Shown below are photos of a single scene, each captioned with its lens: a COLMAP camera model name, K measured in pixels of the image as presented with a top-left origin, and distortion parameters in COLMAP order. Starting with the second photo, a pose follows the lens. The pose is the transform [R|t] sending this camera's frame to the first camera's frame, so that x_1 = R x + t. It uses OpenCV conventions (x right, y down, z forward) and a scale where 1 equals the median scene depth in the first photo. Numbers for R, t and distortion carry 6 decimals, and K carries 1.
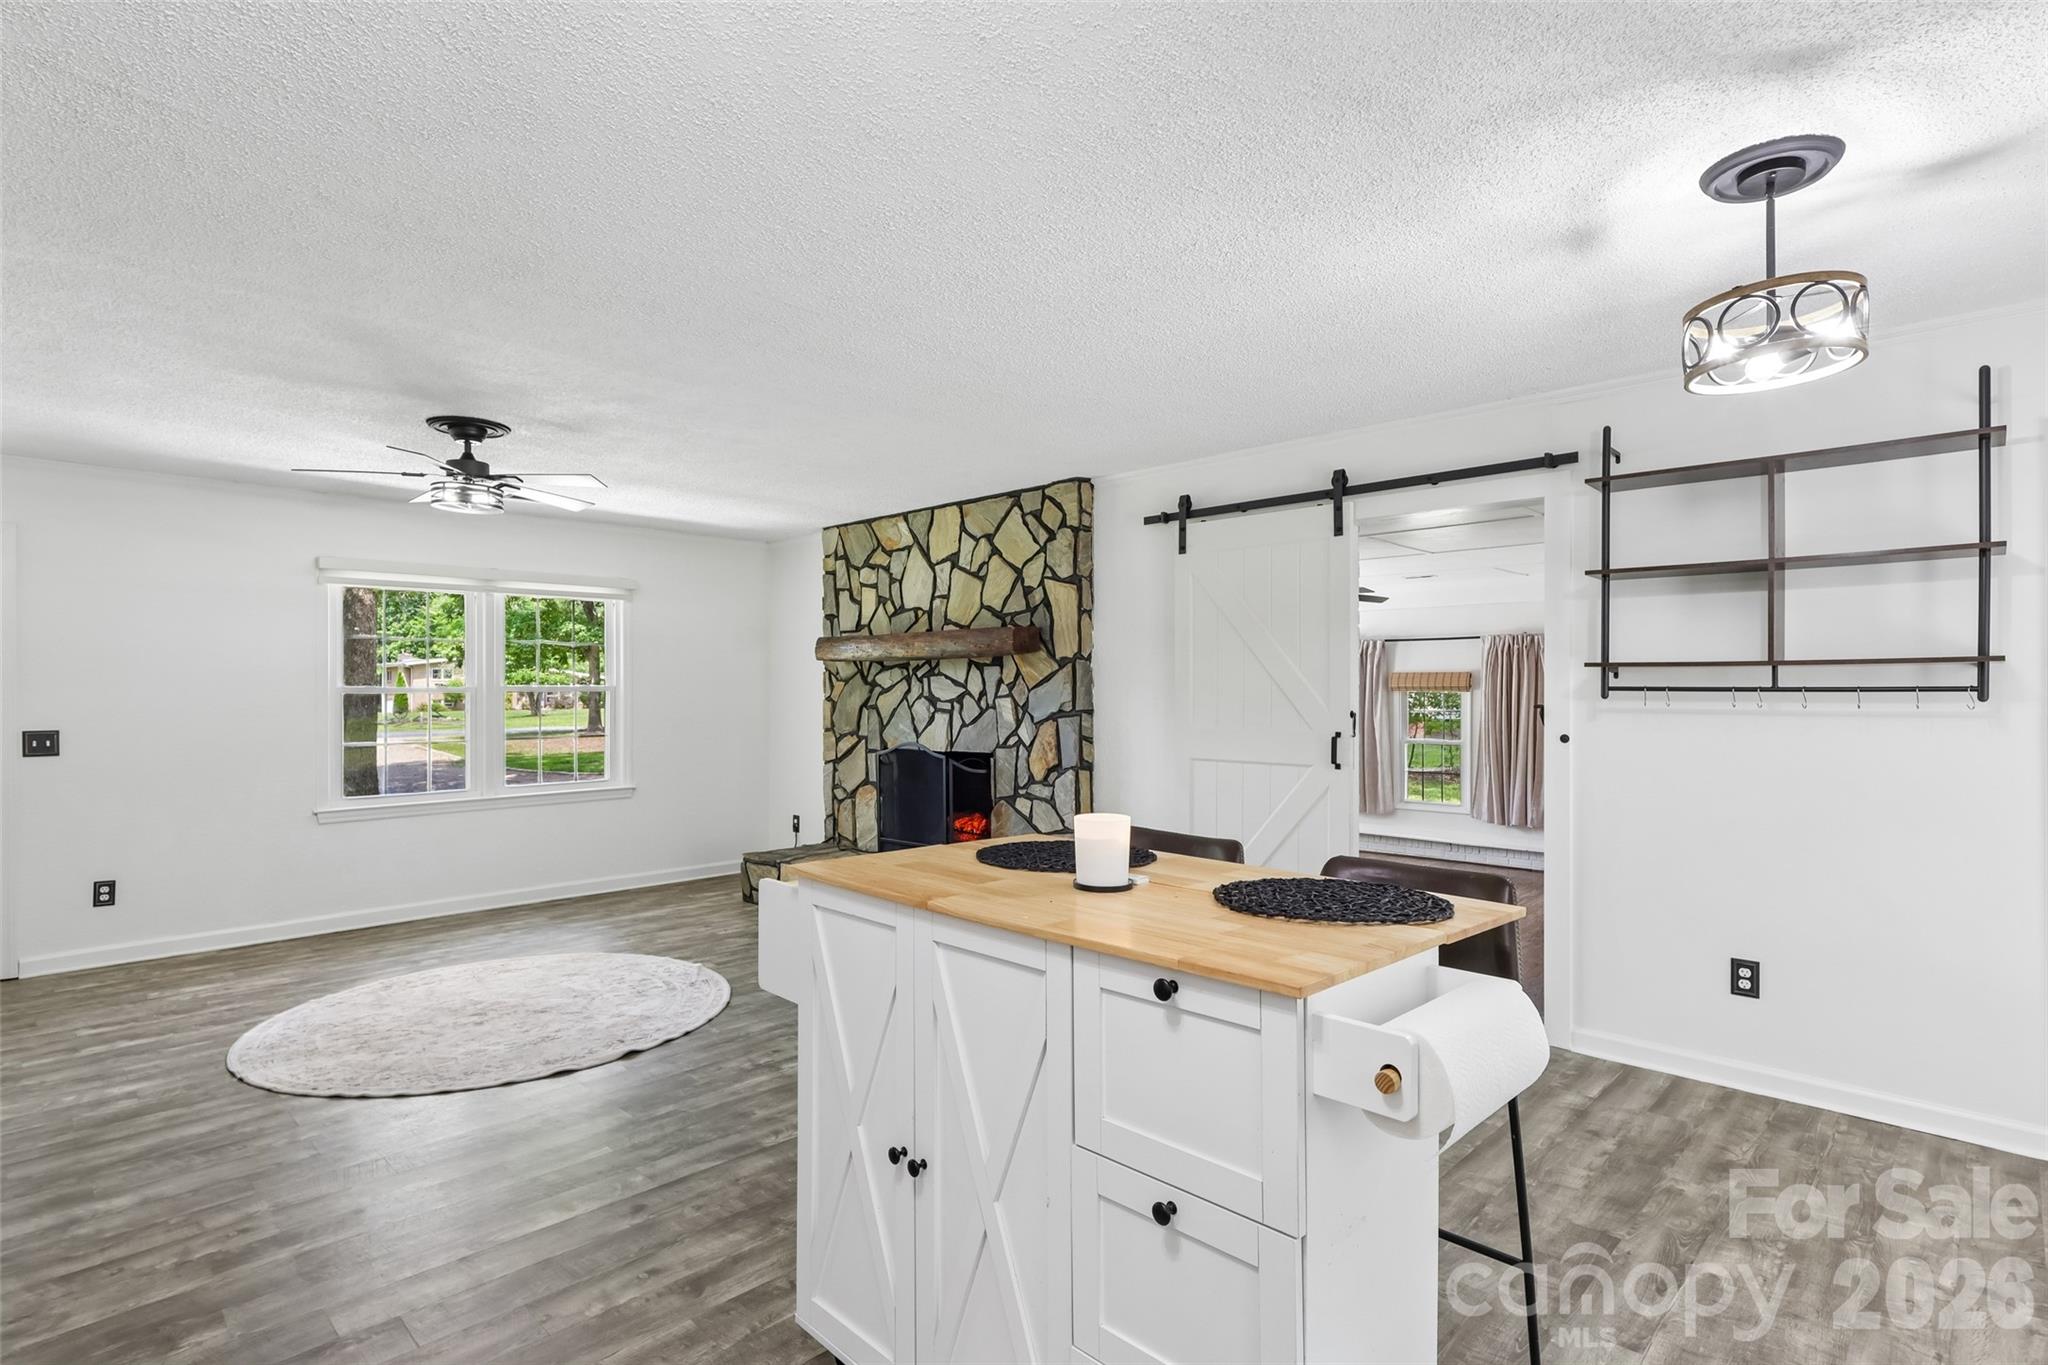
lens RADIAL K [[1017.4, 0, 1030.3], [0, 1017.4, 688.8], [0, 0, 1]] dist [0.001740, 0.002702]
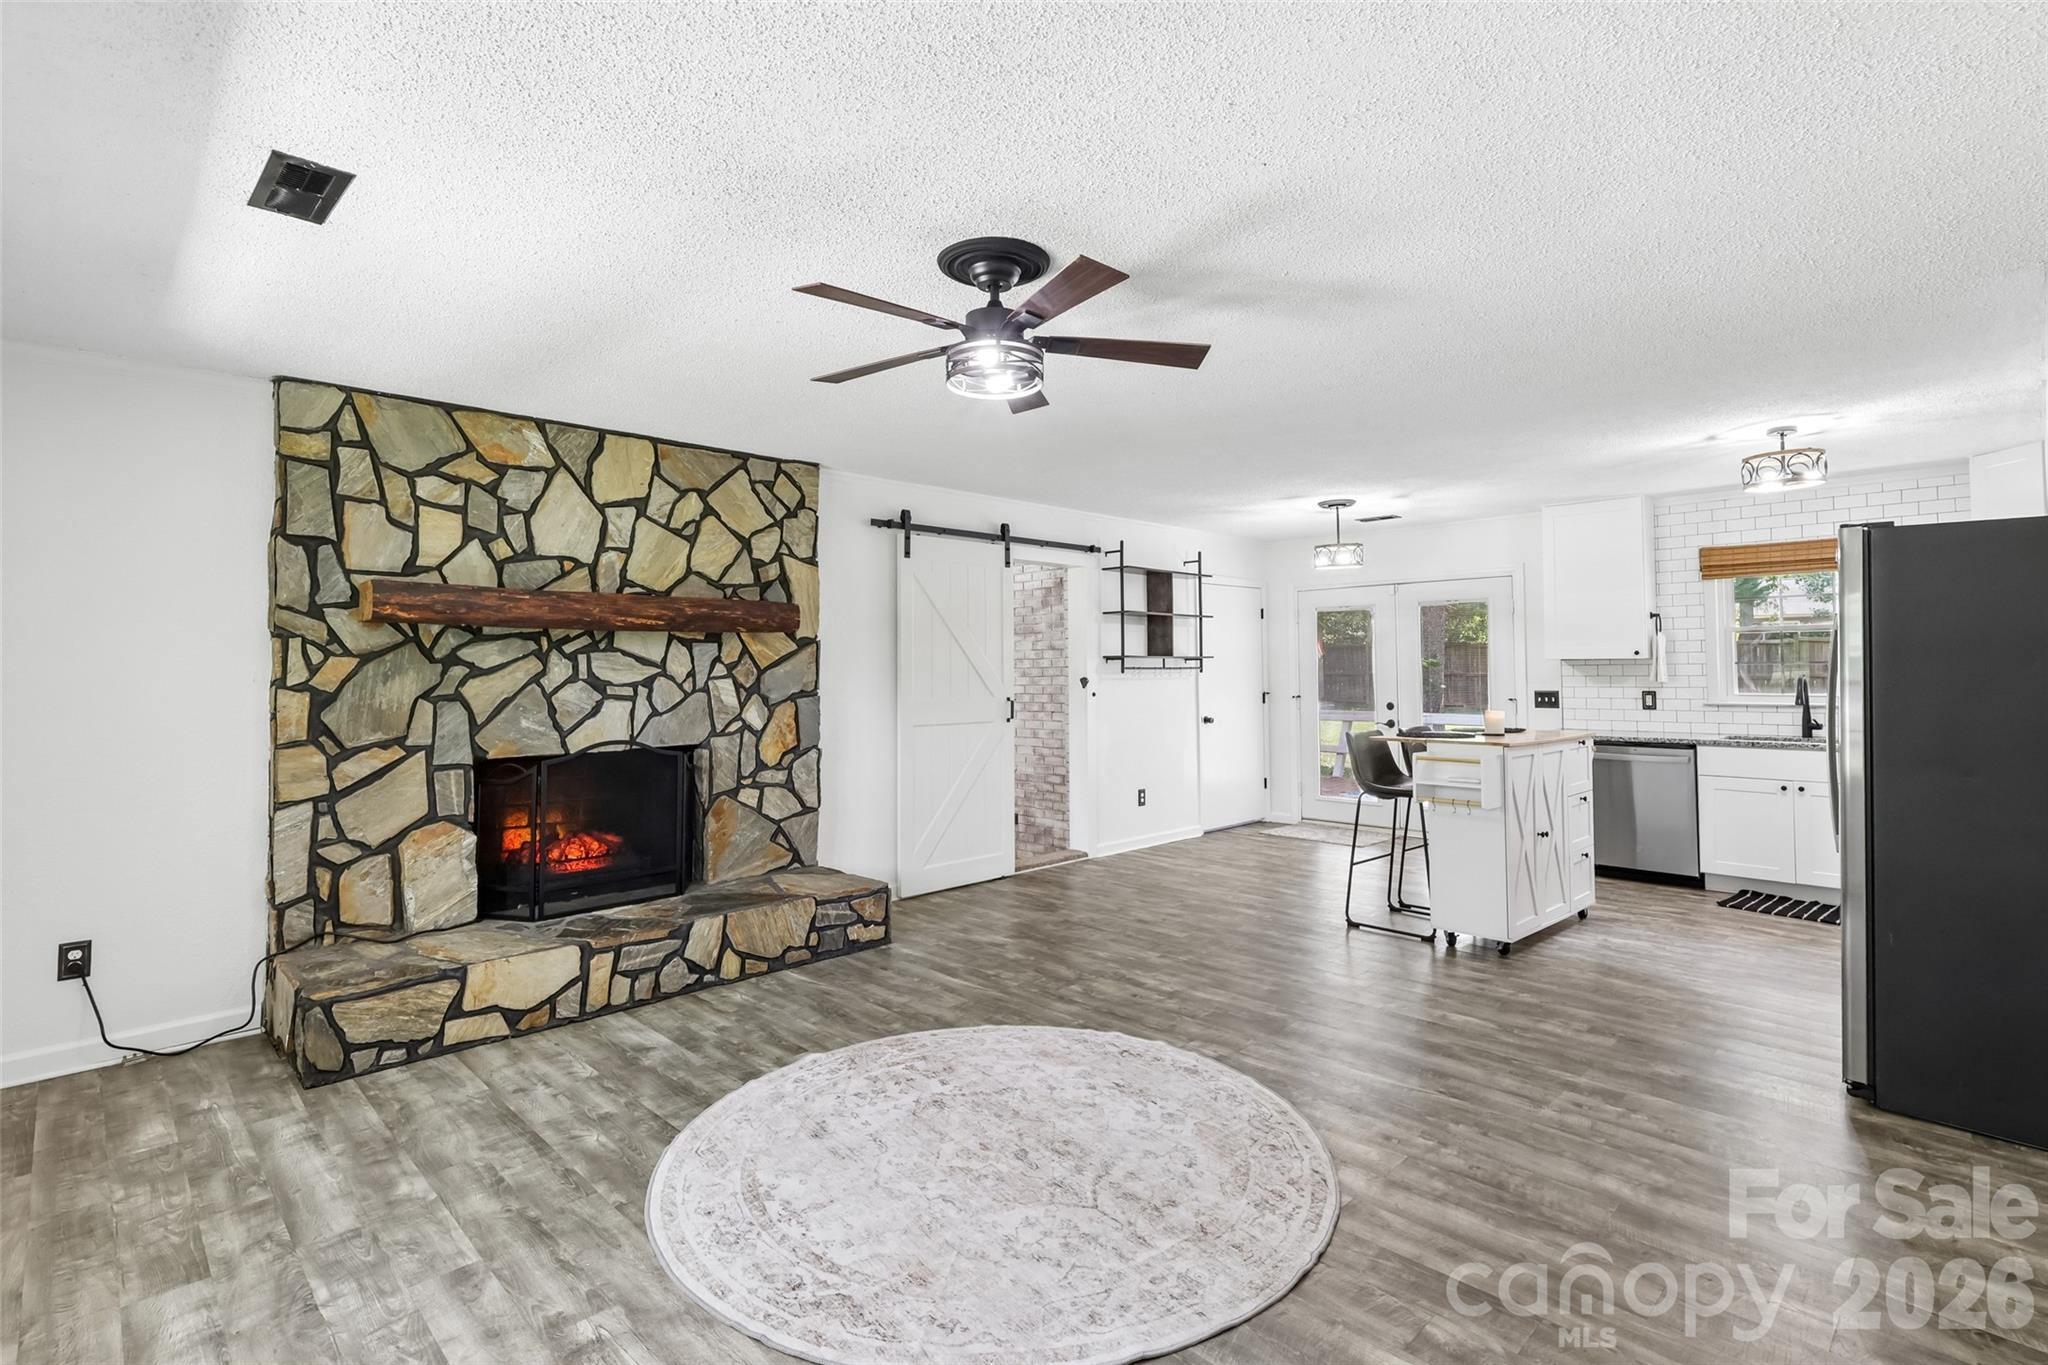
lens RADIAL K [[964.5, 0, 1030.4], [0, 964.5, 641.8], [0, 0, 1]] dist [0.004006, 0.001139]
pose [[0.024819, 0.031565, 0.999193, -0.934583], [0.005177, 0.999484, -0.031703, 0.004873], [-0.999679, 0.005959, 0.024643, 0.774256]]
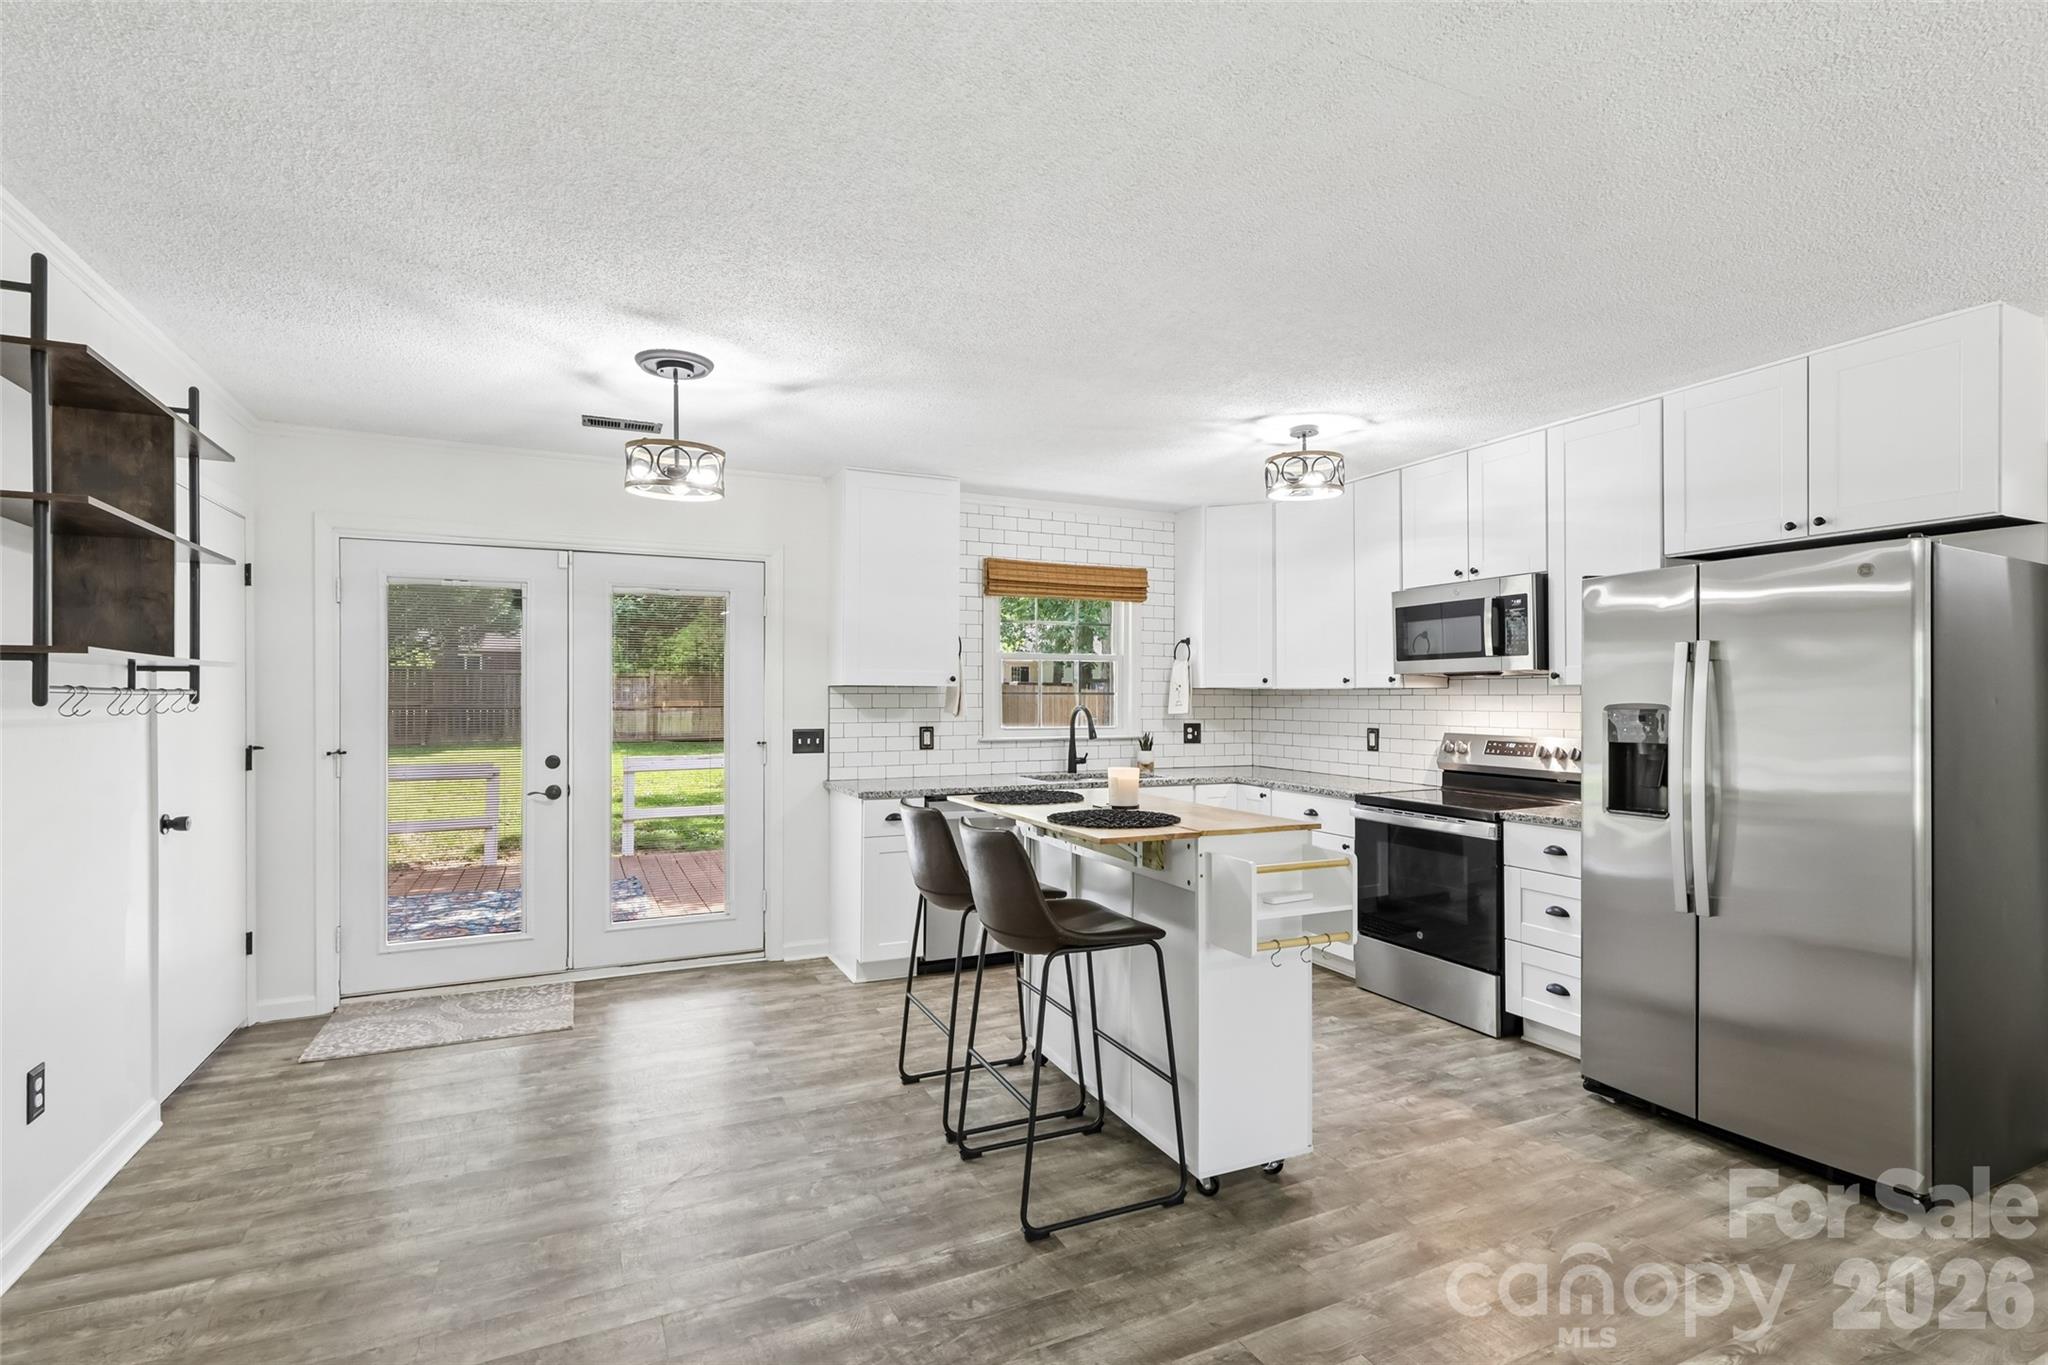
lens RADIAL K [[964.5, 0, 1021.9], [0, 964.5, 690.9], [0, 0, 1]] dist [0.004006, 0.001139]
pose [[-0.936979, -0.000218, 0.349385, -0.122730], [-0.002695, 0.999975, -0.006604, 0.002183], [-0.349375, -0.007129, -0.936956, 0.909973]]
